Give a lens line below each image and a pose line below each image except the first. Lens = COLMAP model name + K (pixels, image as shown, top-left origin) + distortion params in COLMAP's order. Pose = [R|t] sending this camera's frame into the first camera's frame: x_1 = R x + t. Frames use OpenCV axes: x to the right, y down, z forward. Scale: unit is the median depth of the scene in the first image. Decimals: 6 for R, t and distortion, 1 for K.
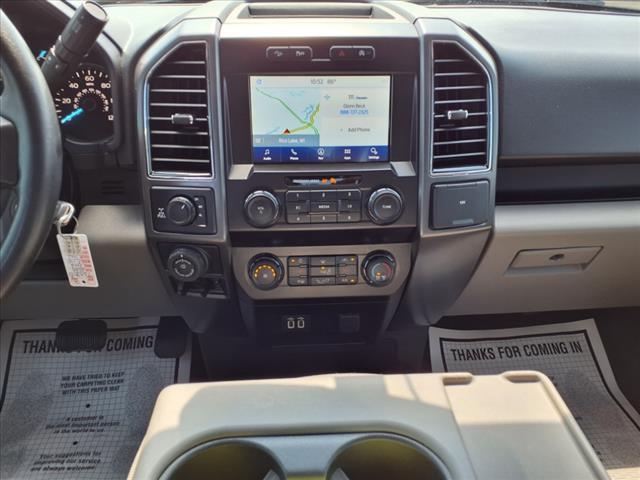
lens RADIAL K [[508.6, 0, 321.8], [0, 508.6, 244.8], [0, 0, 1]] dist [0.113298, -0.148606]
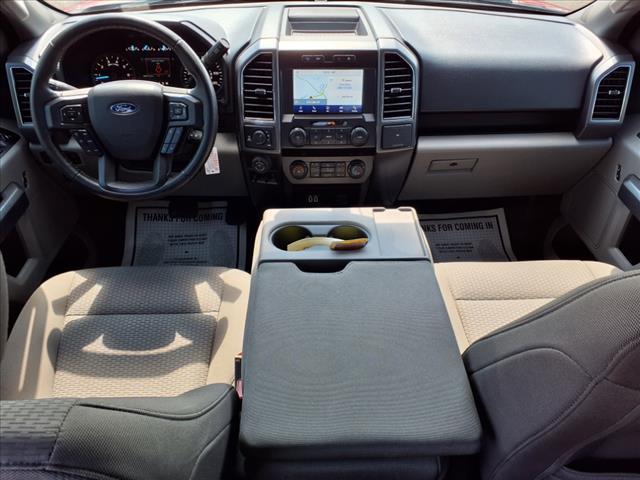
lens RADIAL K [[508.6, 0, 321.8], [0, 508.6, 244.8], [0, 0, 1]] dist [0.113298, -0.148606]
pose [[0.999742, 0.018524, -0.013118, 0.011000], [-0.016133, 0.986426, 0.163412, 0.017414], [0.015967, -0.163158, 0.986471, -1.055366]]
